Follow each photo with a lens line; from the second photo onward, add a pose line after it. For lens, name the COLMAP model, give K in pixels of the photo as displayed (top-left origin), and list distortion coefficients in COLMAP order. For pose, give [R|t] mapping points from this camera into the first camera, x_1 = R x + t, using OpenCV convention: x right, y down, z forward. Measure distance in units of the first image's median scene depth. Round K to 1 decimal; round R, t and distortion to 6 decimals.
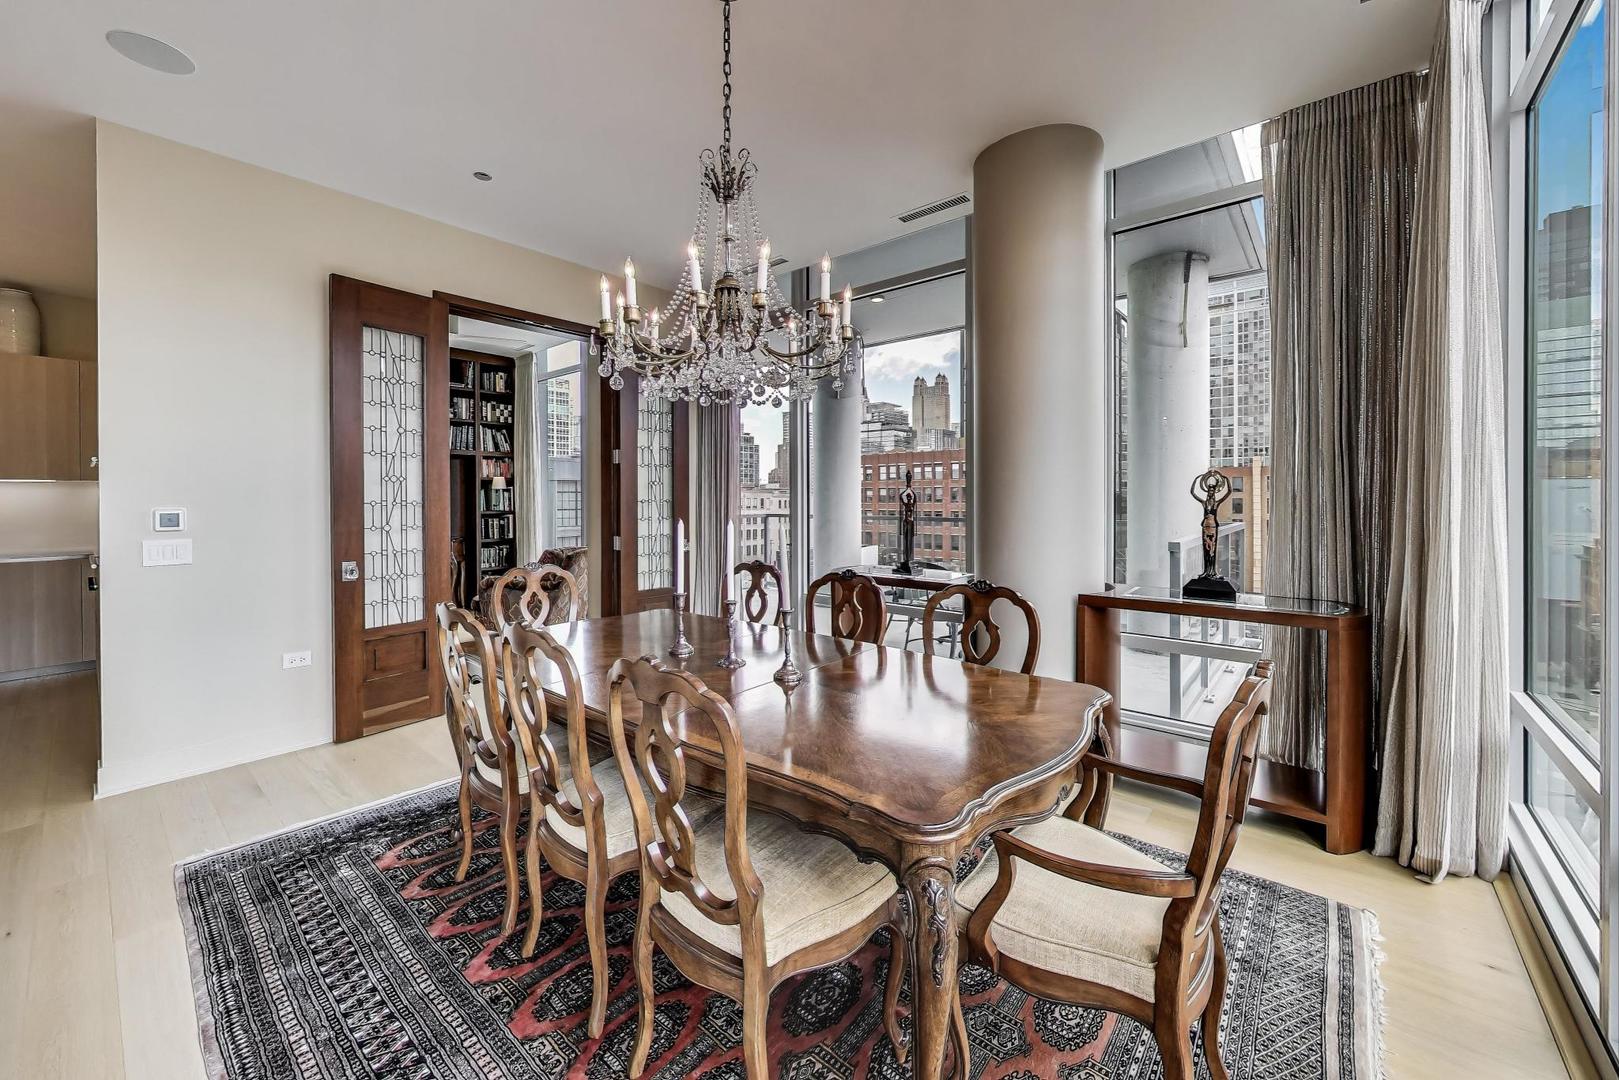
lens RADIAL K [[624.9, 0, 788.0], [0, 624.9, 502.0], [0, 0, 1]] dist [-0.010721, -0.000133]
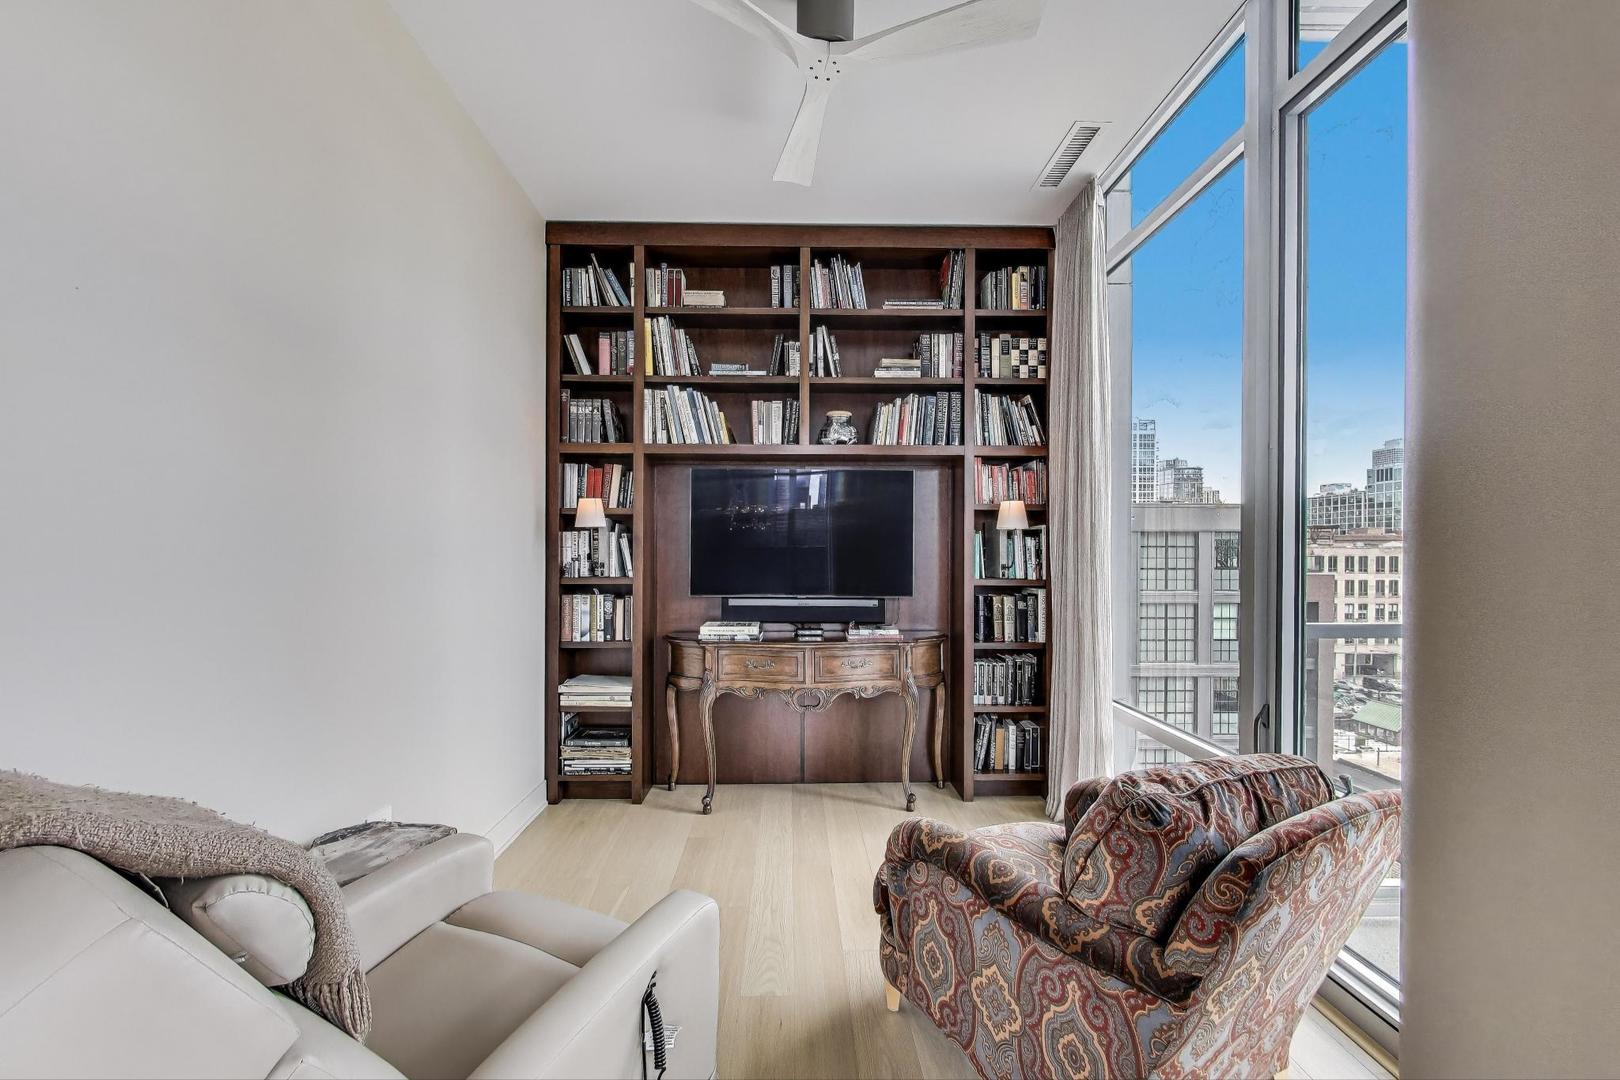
lens RADIAL K [[625.3, 0, 825.8], [0, 625.3, 550.0], [0, 0, 1]] dist [-0.010721, -0.000133]
pose [[0.685037, 0.008321, -0.728461, -0.236103], [-0.014294, 0.999896, -0.002020, -0.004319], [0.728368, 0.011797, 0.685084, 0.607531]]
